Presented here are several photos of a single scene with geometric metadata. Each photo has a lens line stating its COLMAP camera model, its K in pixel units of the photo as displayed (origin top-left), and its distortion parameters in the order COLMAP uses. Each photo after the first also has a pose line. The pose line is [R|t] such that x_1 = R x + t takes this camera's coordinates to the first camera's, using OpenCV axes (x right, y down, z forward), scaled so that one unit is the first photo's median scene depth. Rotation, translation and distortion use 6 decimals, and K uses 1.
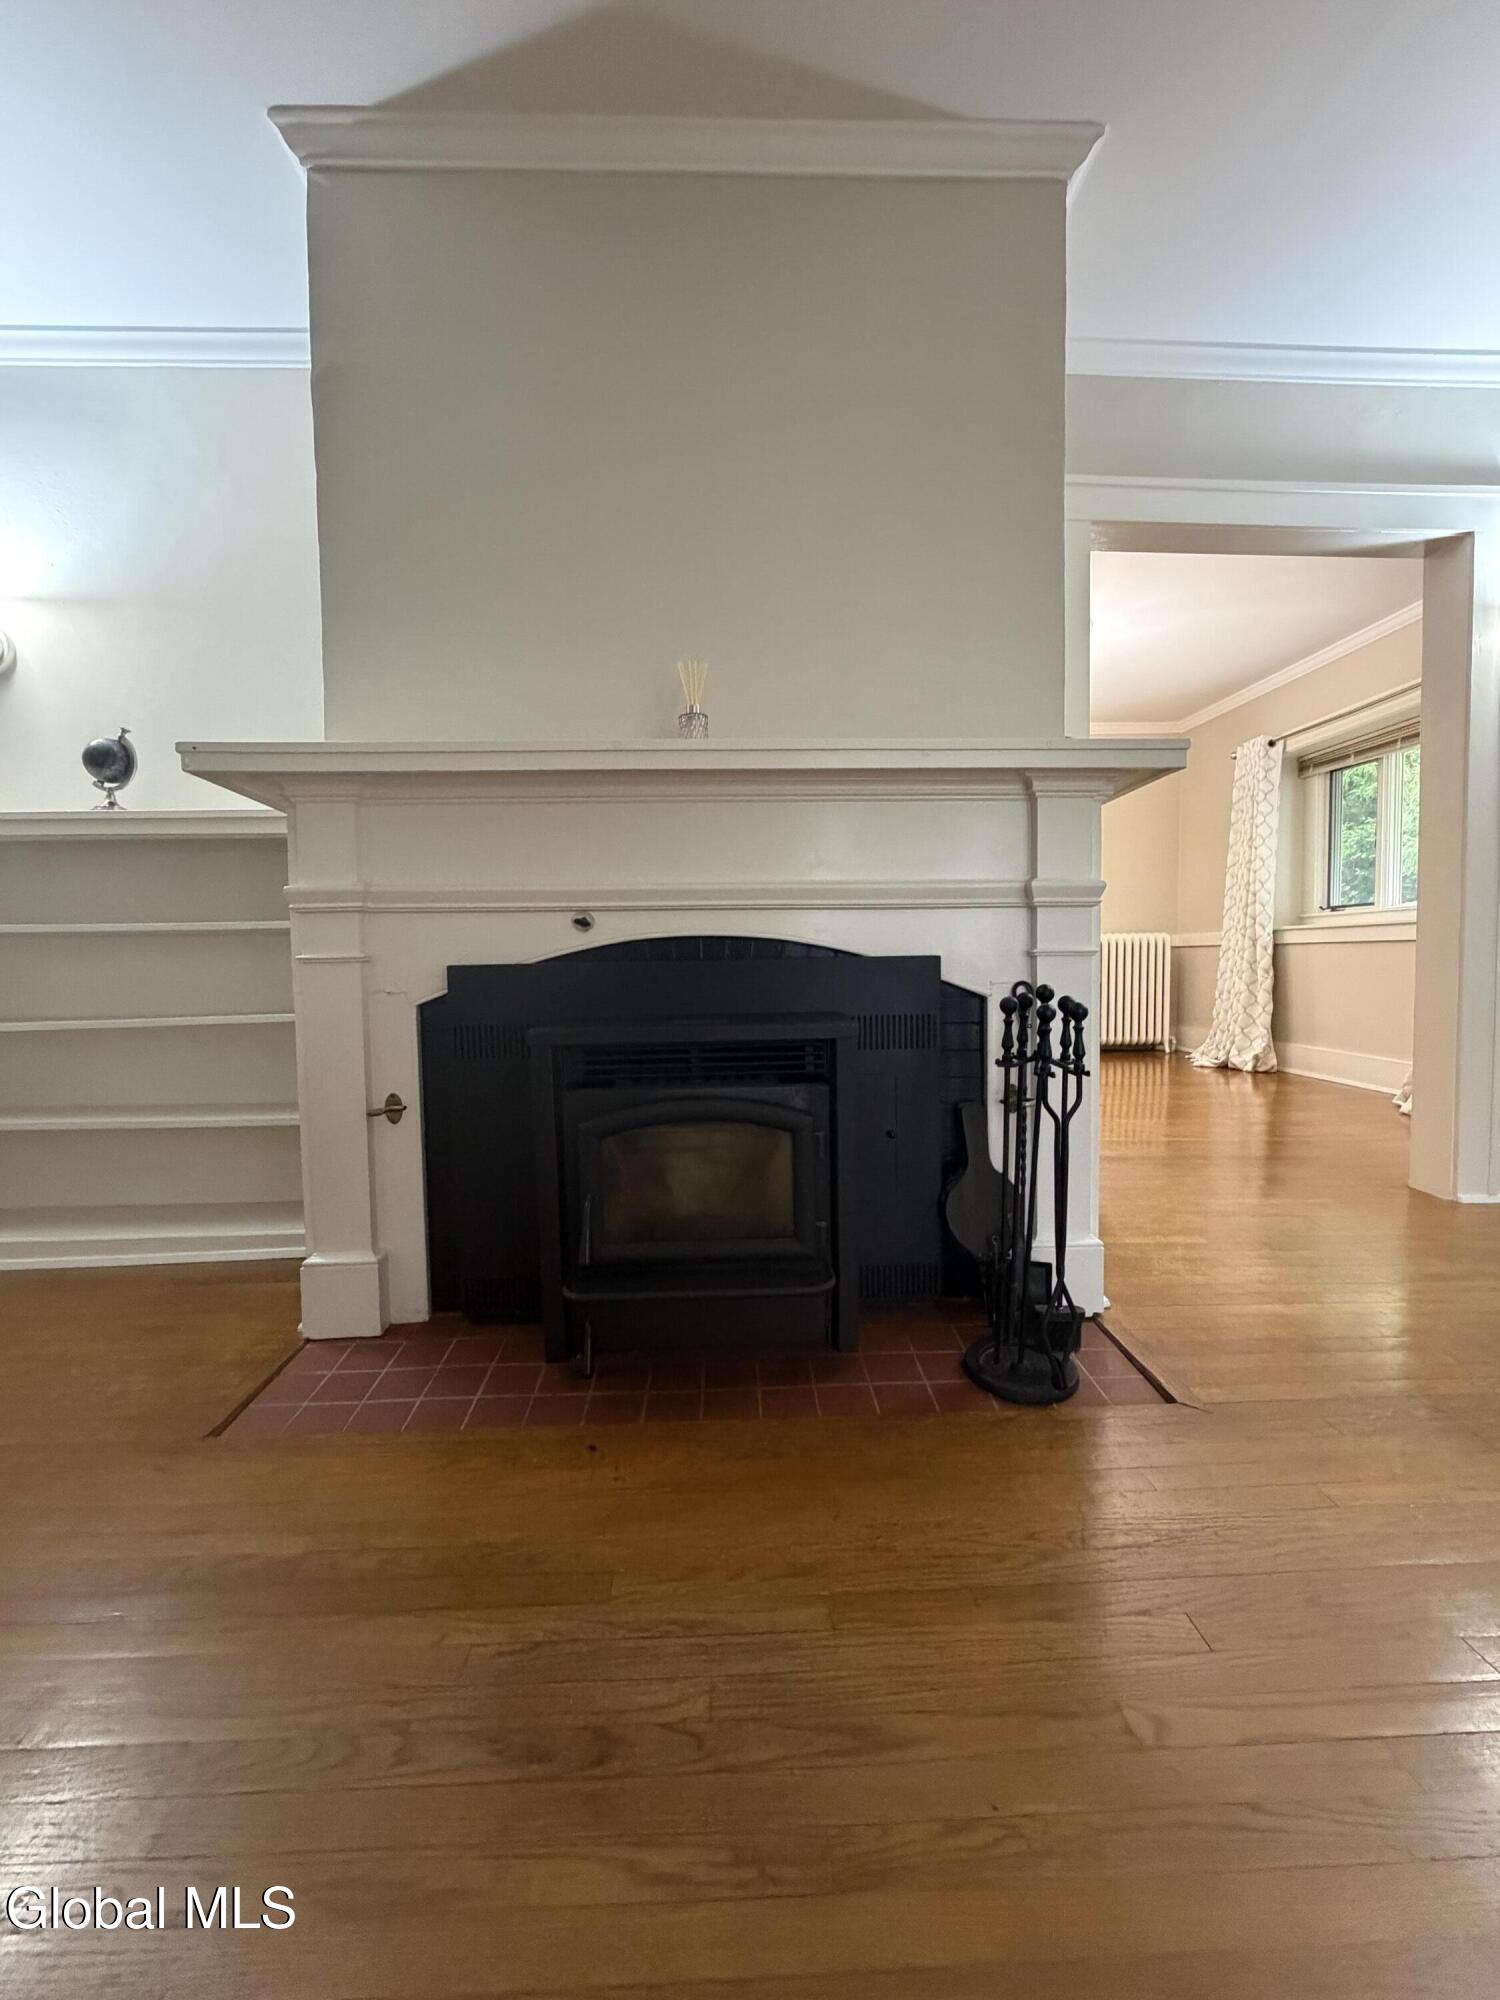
lens RADIAL K [[805.5, 0, 751.4], [0, 805.5, 993.5], [0, 0, 1]] dist [0.000940, 0.000698]
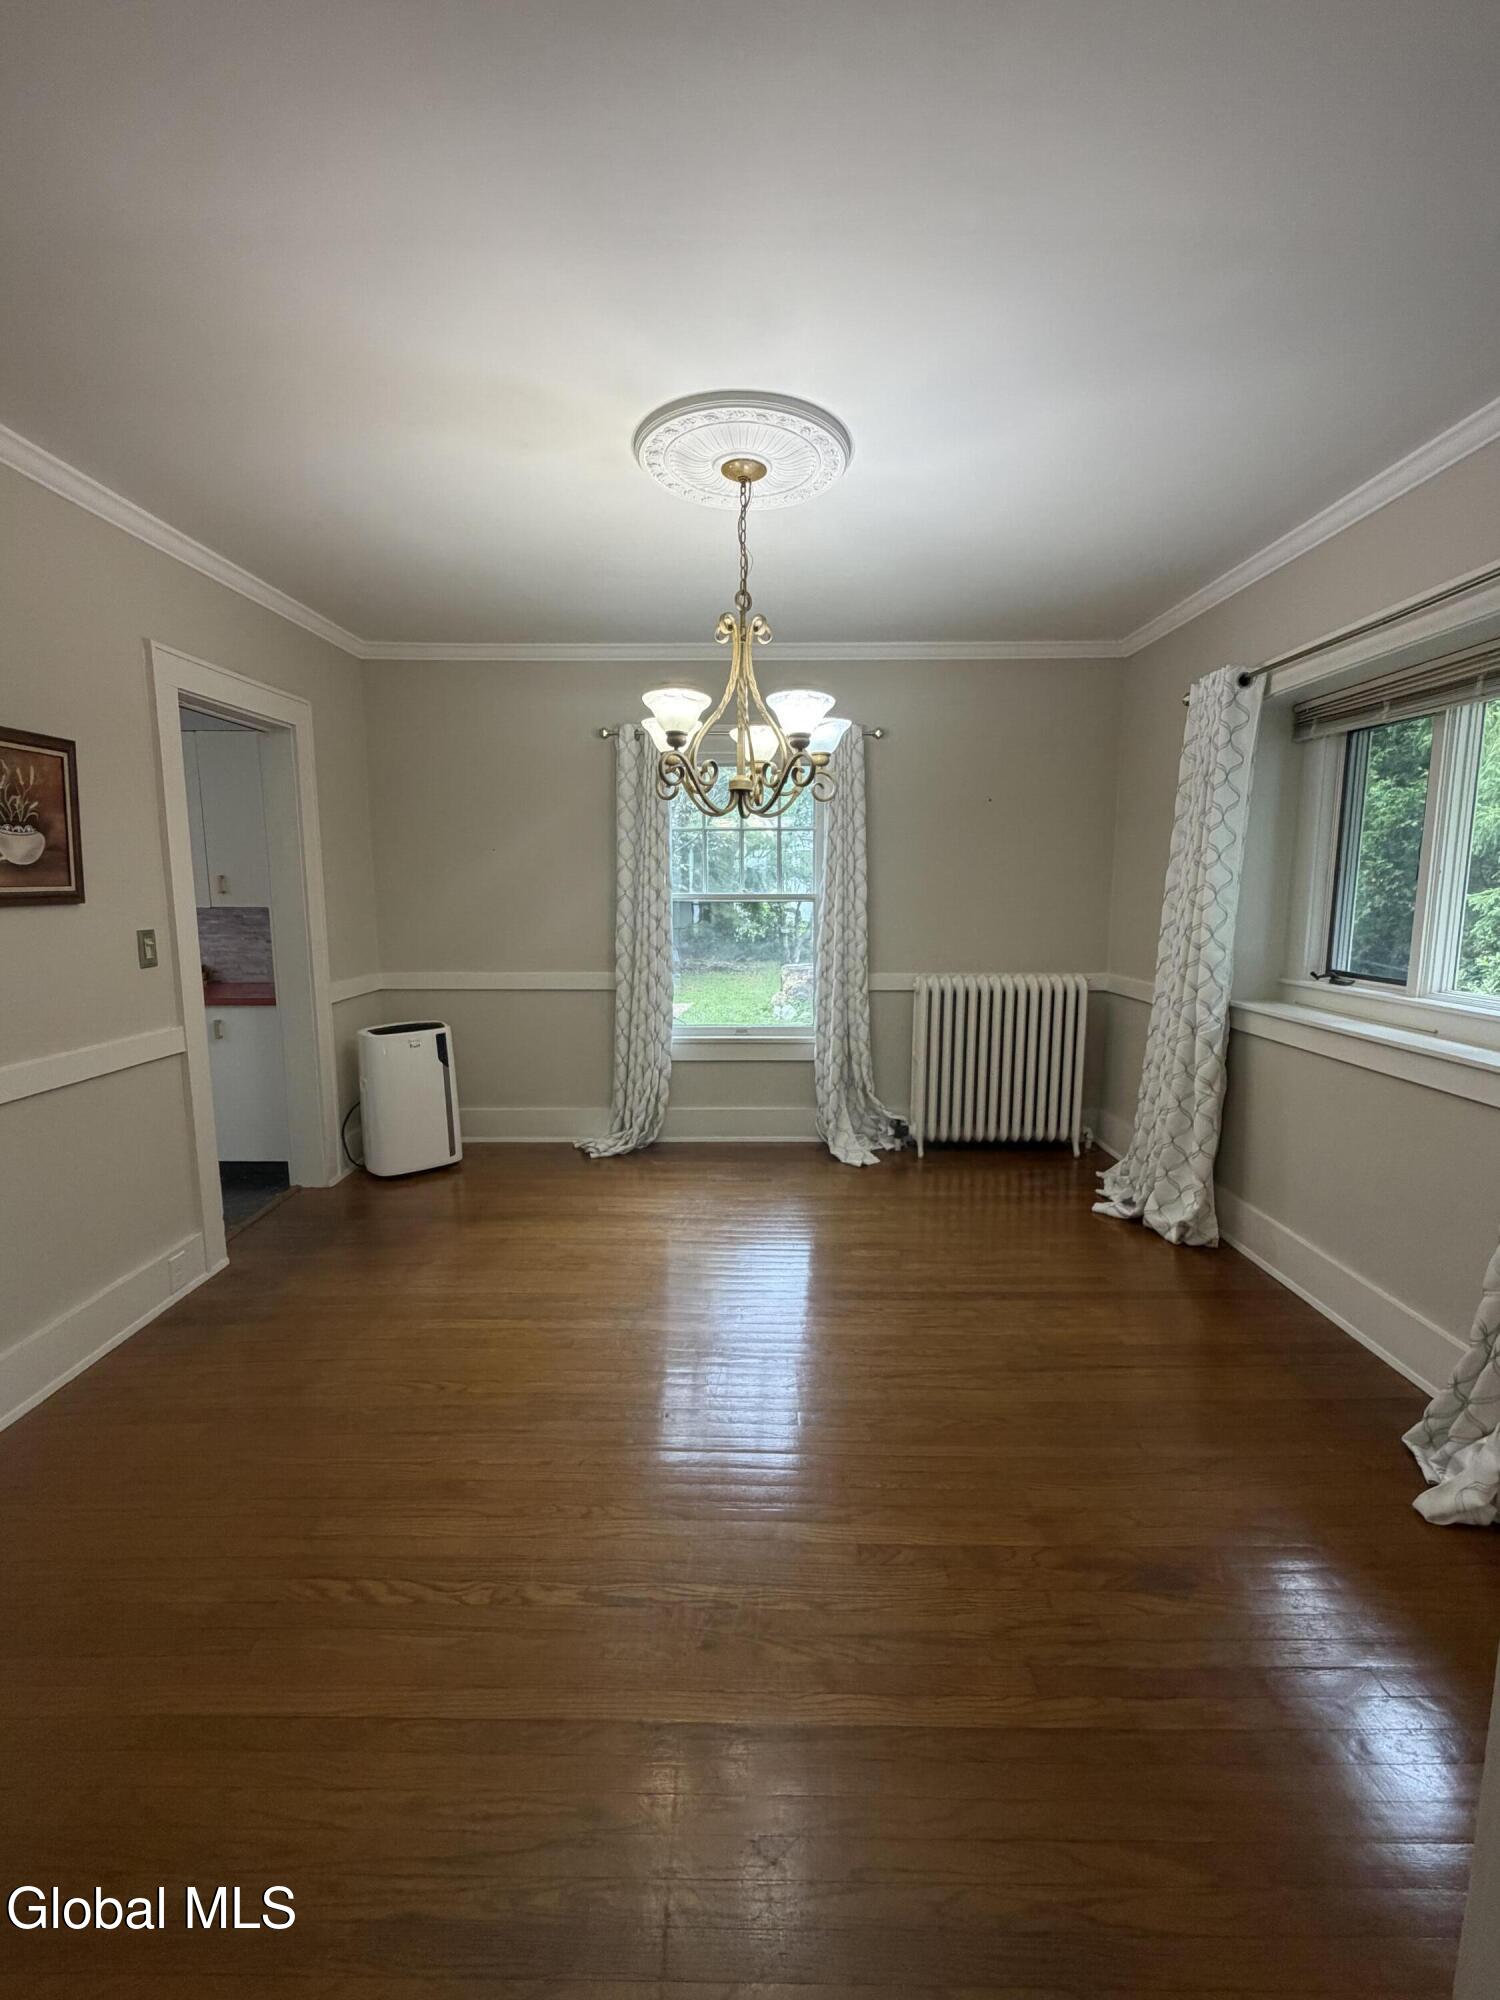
lens RADIAL K [[805.5, 0, 751.4], [0, 805.5, 993.5], [0, 0, 1]] dist [0.000940, 0.000698]
pose [[0.999258, 0.012437, -0.036446, 0.324954], [-0.009129, 0.995939, 0.089564, -0.139699], [0.037412, -0.089165, 0.995314, 0.408520]]
